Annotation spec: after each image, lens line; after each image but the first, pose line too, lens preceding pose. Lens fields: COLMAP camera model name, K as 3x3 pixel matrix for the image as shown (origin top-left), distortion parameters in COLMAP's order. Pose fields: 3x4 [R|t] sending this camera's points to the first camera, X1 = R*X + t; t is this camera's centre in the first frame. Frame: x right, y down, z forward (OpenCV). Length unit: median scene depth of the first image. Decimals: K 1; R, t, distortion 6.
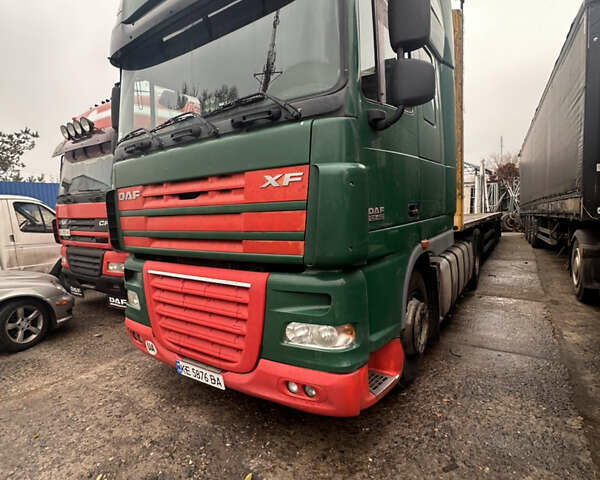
lens RADIAL K [[312.6, 0, 286.0], [0, 312.6, 237.7], [0, 0, 1]] dist [0.000875, -0.000163]
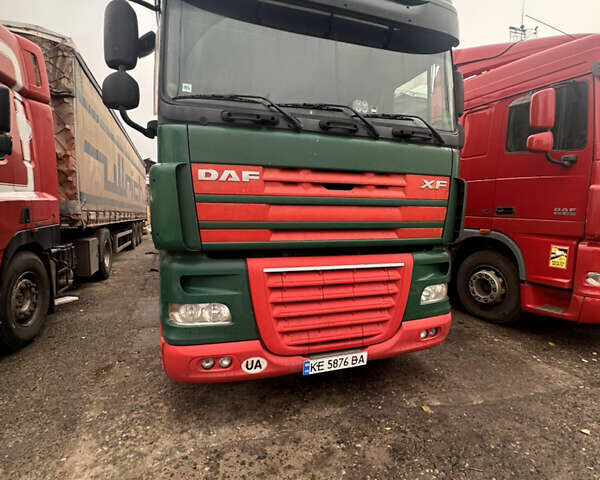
lens RADIAL K [[324.8, 0, 271.0], [0, 324.8, 240.4], [0, 0, 1]] dist [0.000390, 0.000569]
pose [[0.631971, -0.020326, 0.774725, -1.289754], [0.035196, 0.999377, -0.002491, 0.036517], [-0.774192, 0.028842, 0.632293, 0.512955]]
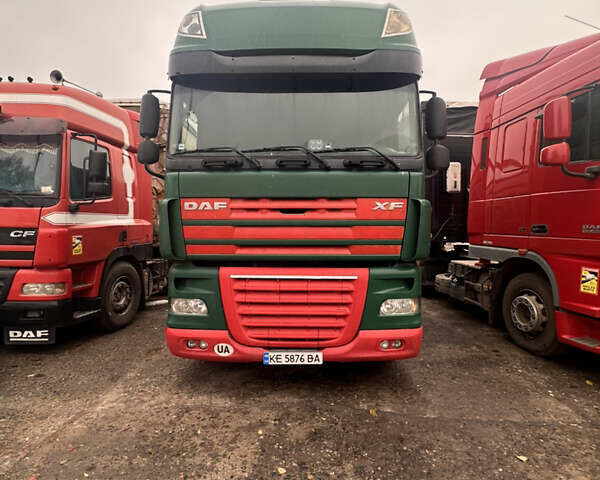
lens RADIAL K [[324.8, 0, 271.0], [0, 324.8, 240.4], [0, 0, 1]] dist [0.000390, 0.000569]
pose [[0.858265, 0.030034, 0.512328, -1.062759], [0.009330, 0.997208, -0.074088, 0.080312], [-0.513122, 0.068367, 0.855588, -0.061326]]
